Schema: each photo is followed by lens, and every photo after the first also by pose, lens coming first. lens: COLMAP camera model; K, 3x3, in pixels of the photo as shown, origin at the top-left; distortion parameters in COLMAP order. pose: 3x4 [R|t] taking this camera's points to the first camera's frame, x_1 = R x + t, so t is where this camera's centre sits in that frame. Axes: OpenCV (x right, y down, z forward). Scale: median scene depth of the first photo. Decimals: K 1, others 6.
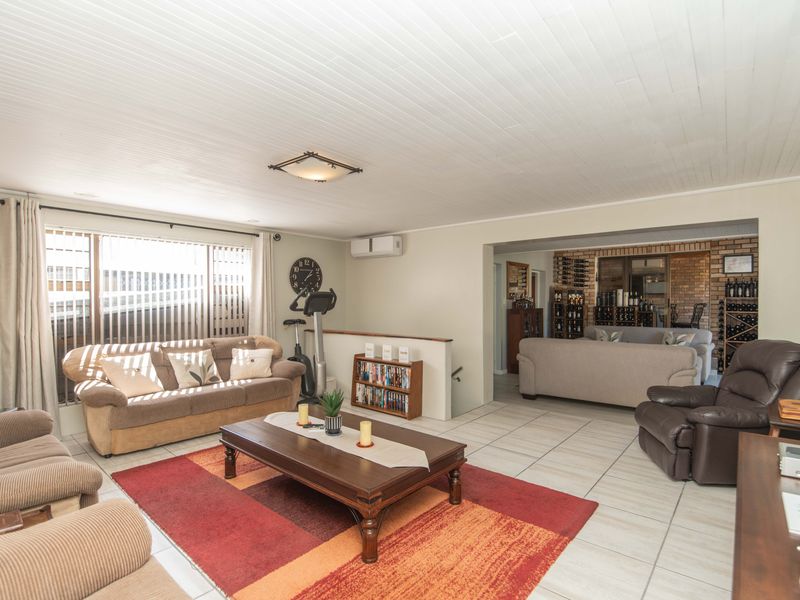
lens RADIAL K [[398.4, 0, 396.2], [0, 398.4, 299.4], [0, 0, 1]] dist [-0.016339, -0.007151]
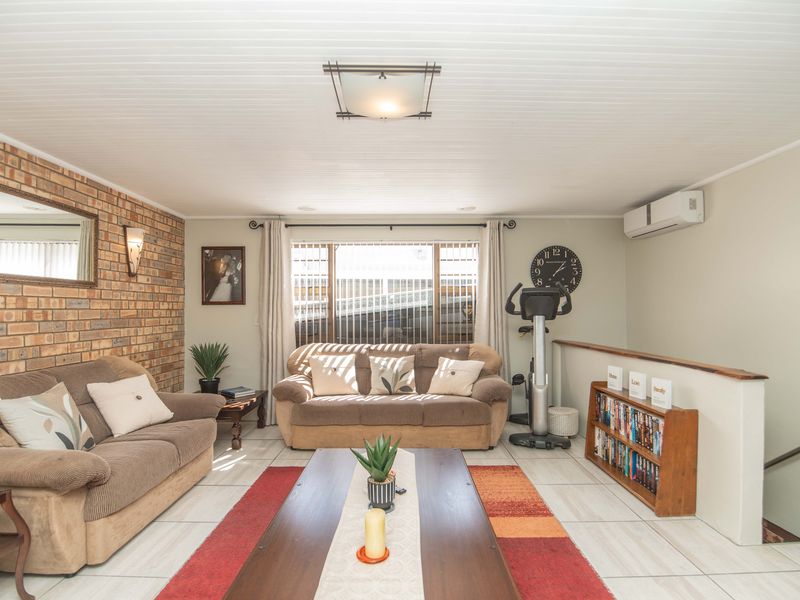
lens RADIAL K [[398.4, 0, 400.3], [0, 398.4, 303.9], [0, 0, 1]] dist [-0.016339, -0.007151]
pose [[0.661813, -0.014221, -0.749534, 0.196508], [0.007544, 0.999896, -0.012309, 0.017820], [0.749631, 0.002492, 0.661851, 0.368436]]
